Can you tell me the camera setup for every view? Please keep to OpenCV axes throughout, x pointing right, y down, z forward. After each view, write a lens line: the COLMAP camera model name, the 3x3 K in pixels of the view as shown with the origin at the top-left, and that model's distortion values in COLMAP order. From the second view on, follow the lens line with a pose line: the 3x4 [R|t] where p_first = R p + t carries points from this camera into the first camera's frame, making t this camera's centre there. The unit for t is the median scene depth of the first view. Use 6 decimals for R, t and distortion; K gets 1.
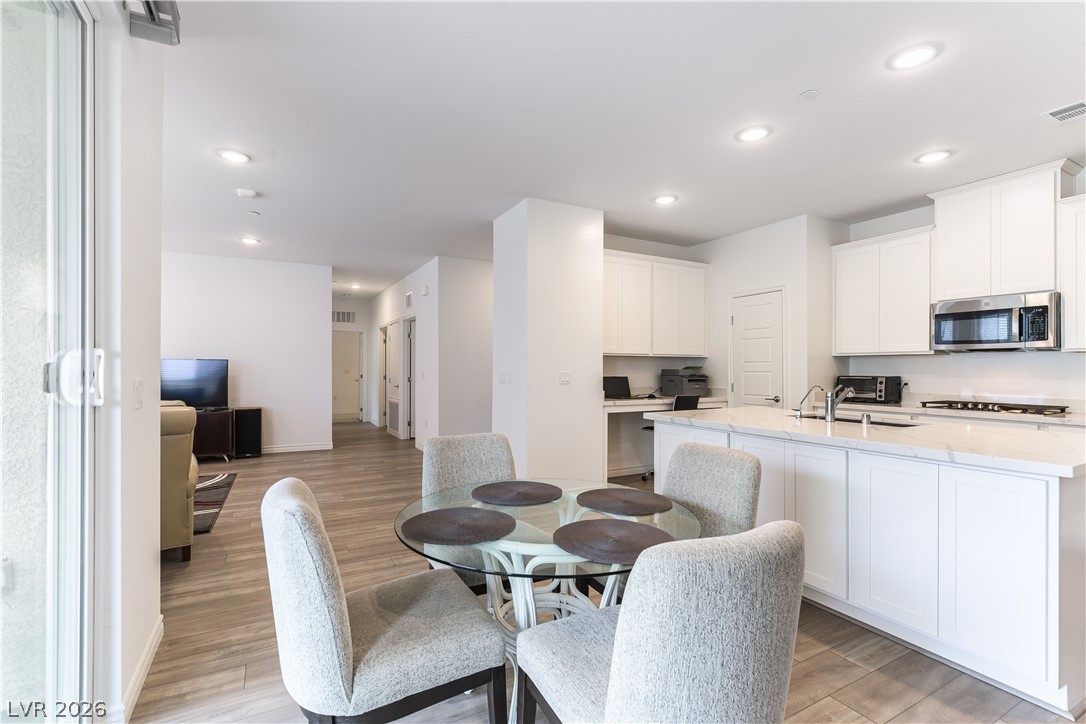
lens RADIAL K [[473.5, 0, 526.7], [0, 473.5, 365.5], [0, 0, 1]] dist [0.001018, 0.000063]
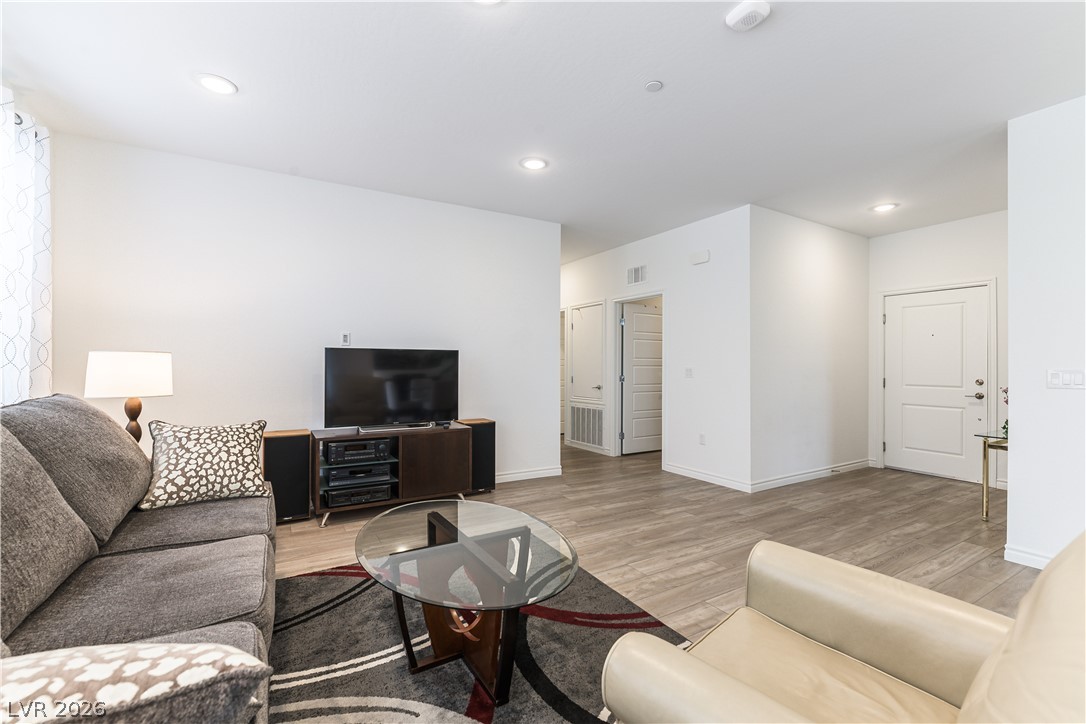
lens RADIAL K [[474.6, 0, 545.2], [0, 474.6, 358.8], [0, 0, 1]] dist [0.000896, 0.000145]
pose [[0.998000, -0.000594, 0.063217, -0.680613], [0.001159, 0.999960, -0.008904, 0.008114], [-0.063209, 0.008960, 0.997960, 0.397251]]
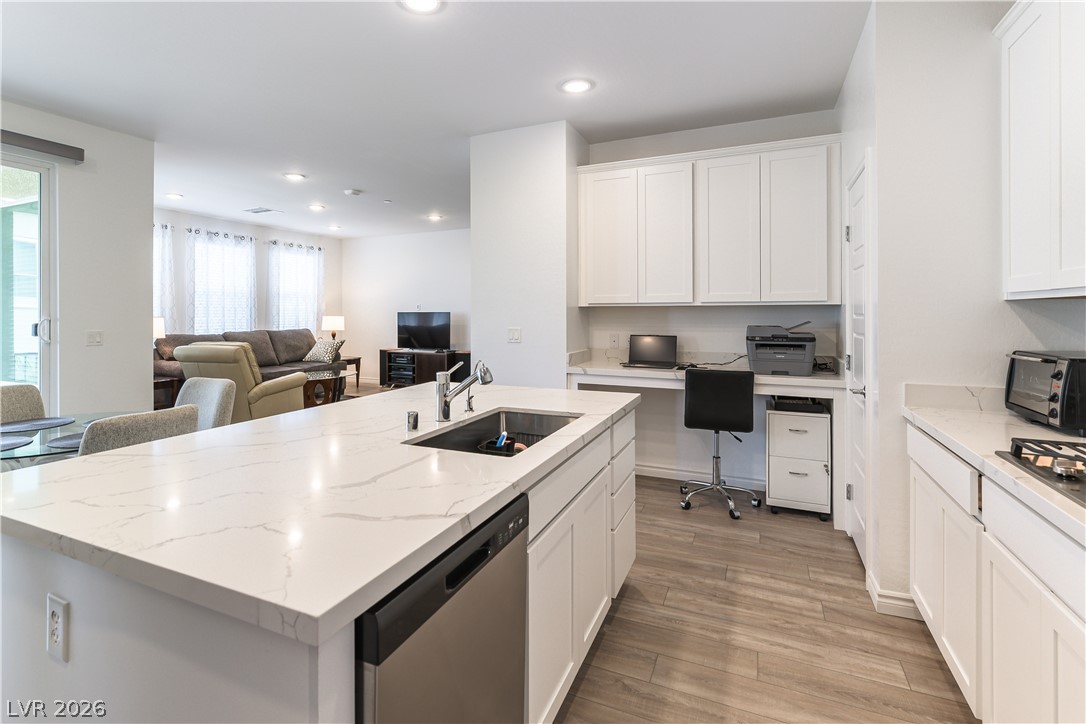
lens RADIAL K [[523.9, 0, 499.4], [0, 523.9, 309.4], [0, 0, 1]] dist [0.001101, 0.000008]
pose [[0.590219, -0.009276, -0.807190, 0.692366], [0.005155, 0.999957, -0.007722, -0.010540], [0.807226, 0.000397, 0.590242, 0.359588]]
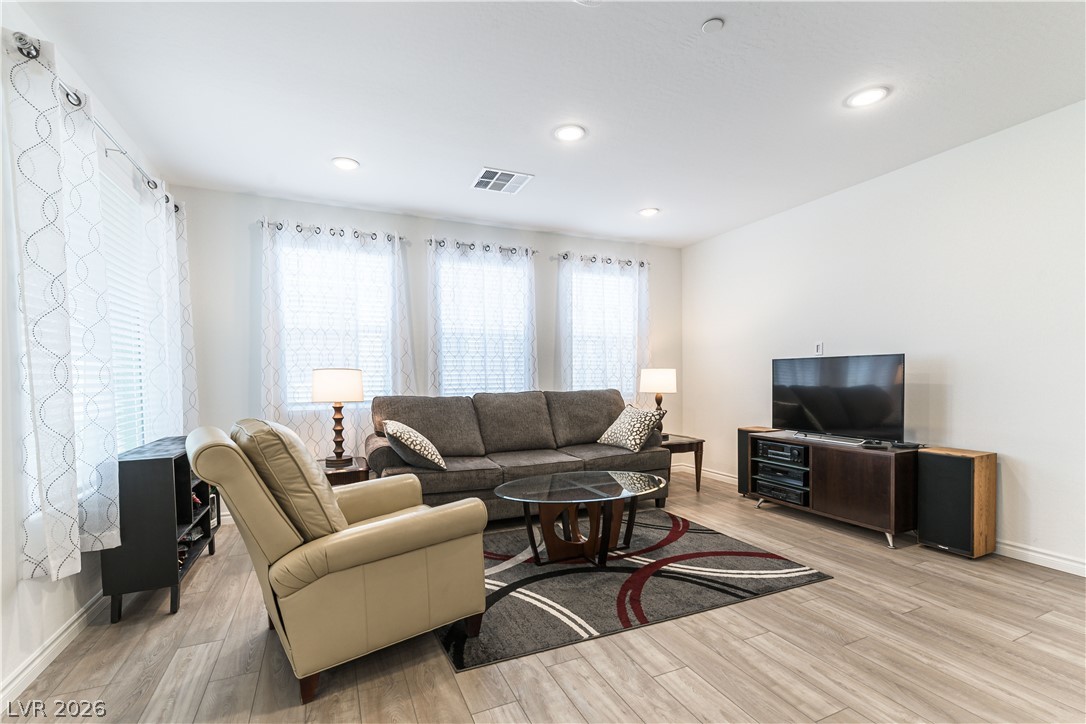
lens RADIAL K [[480.8, 0, 536.6], [0, 480.8, 387.4], [0, 0, 1]] dist [-0.000050, -0.000026]
pose [[-0.061561, 0.022089, -0.997859, -0.089549], [0.011950, 0.999700, 0.021392, 0.010046], [0.998032, -0.010608, -0.061806, 0.774919]]
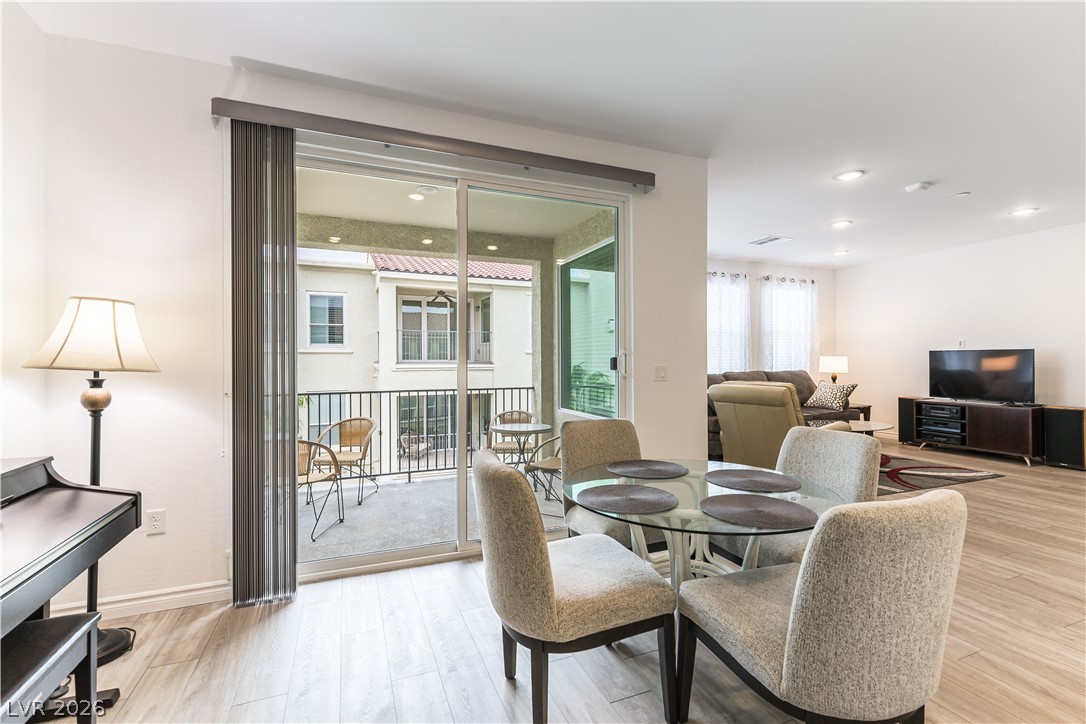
lens RADIAL K [[474.6, 0, 545.2], [0, 474.6, 358.8], [0, 0, 1]] dist [0.000896, 0.000145]
pose [[-0.098028, -0.003281, -0.995178, 0.400222], [0.005175, 0.999979, -0.003807, 0.004183], [0.995170, -0.005523, -0.098009, 0.239337]]
